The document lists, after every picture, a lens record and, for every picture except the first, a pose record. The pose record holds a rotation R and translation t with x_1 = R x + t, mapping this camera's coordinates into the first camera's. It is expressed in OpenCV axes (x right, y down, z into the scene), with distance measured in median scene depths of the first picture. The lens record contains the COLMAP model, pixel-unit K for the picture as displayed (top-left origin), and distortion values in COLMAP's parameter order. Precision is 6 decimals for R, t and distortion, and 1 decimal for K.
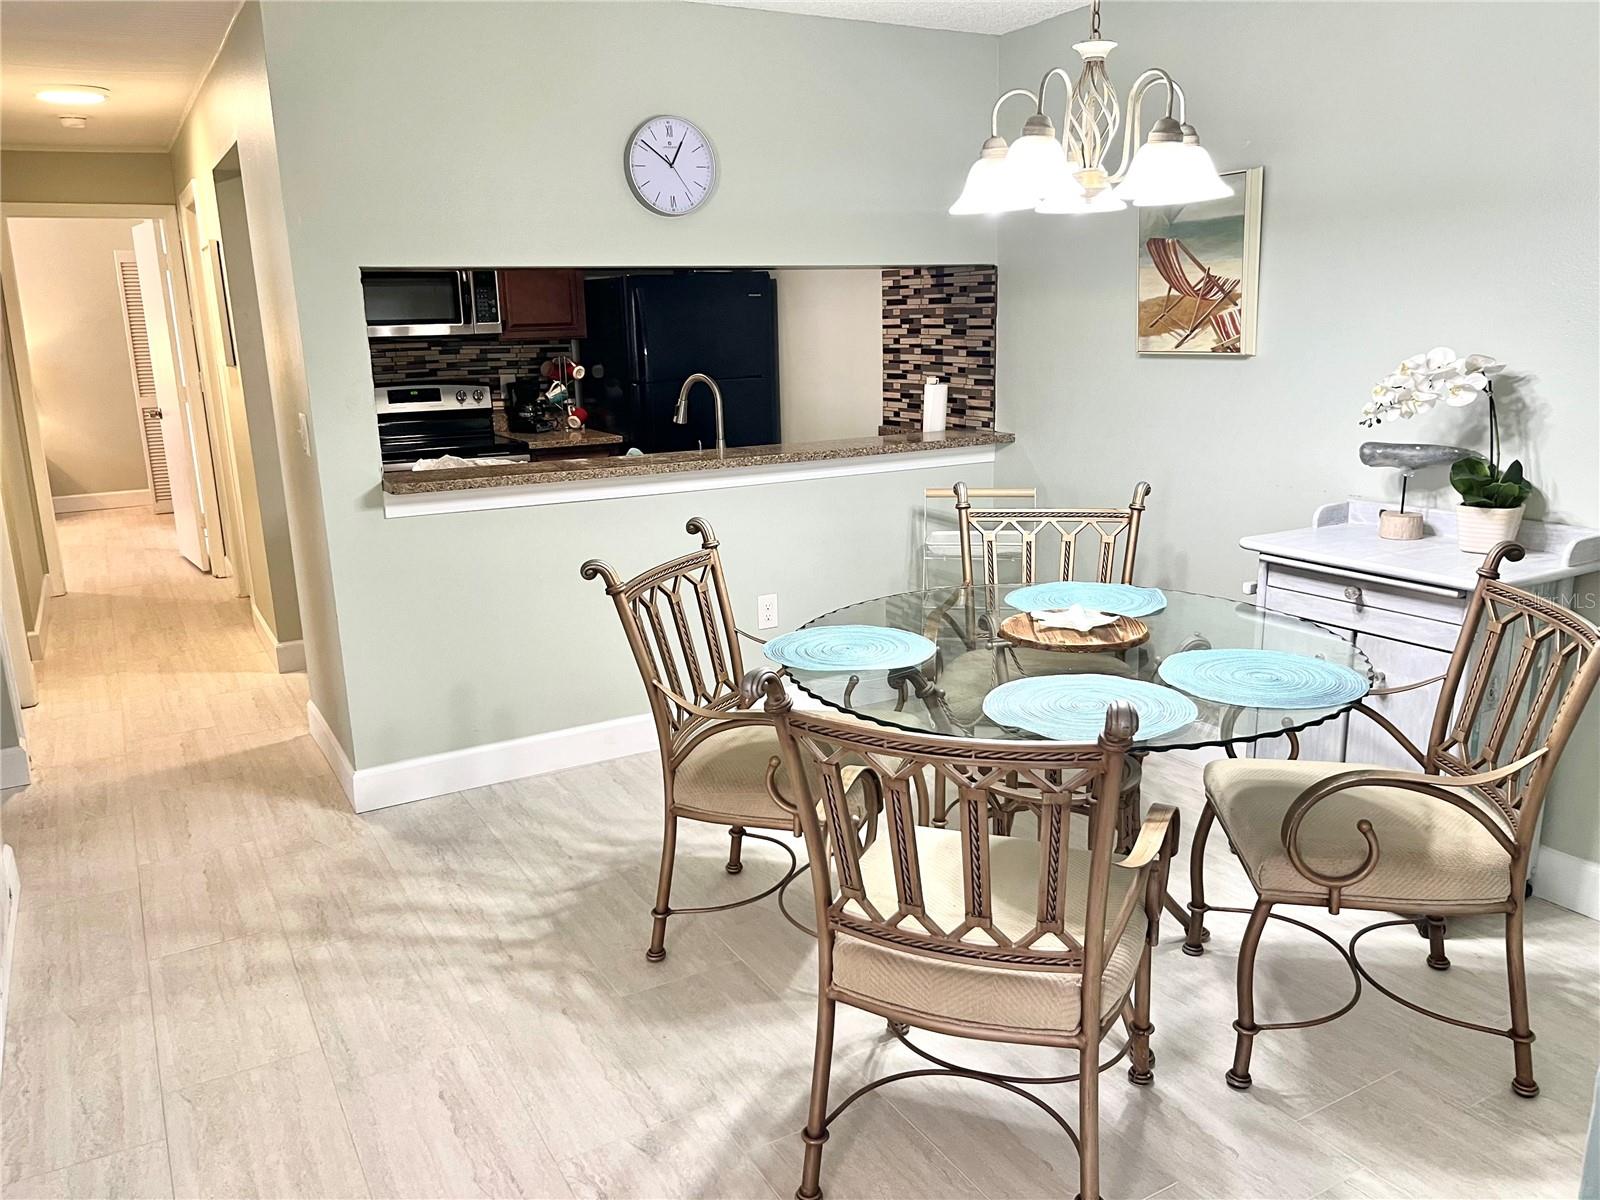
lens RADIAL K [[1231.5, 0, 803.0], [0, 1231.5, 601.8], [0, 0, 1]] dist [0.036843, -0.013379]
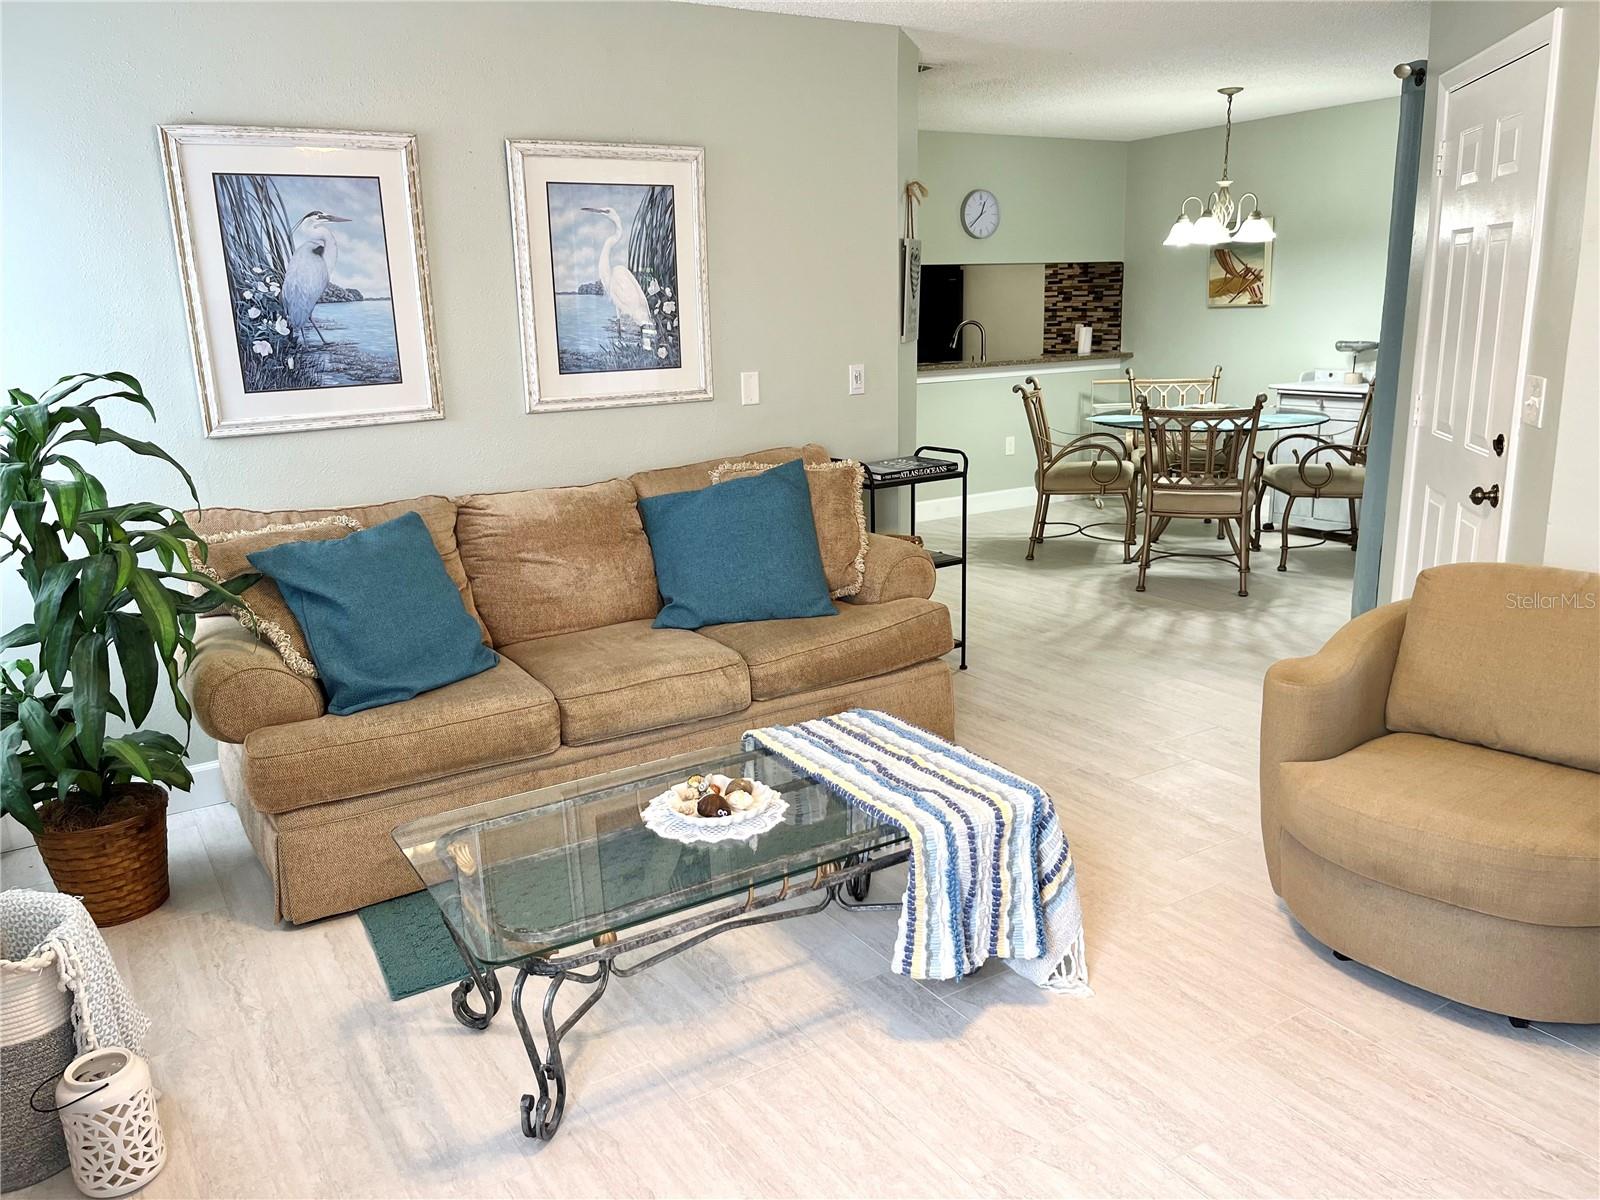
lens RADIAL K [[1231.5, 0, 797.7], [0, 1231.5, 597.5], [0, 0, 1]] dist [0.036843, -0.013379]
pose [[0.998840, -0.014396, 0.045947, -0.418631], [0.014171, 0.999886, 0.005235, 0.213775], [-0.046017, -0.004578, 0.998930, -0.831761]]
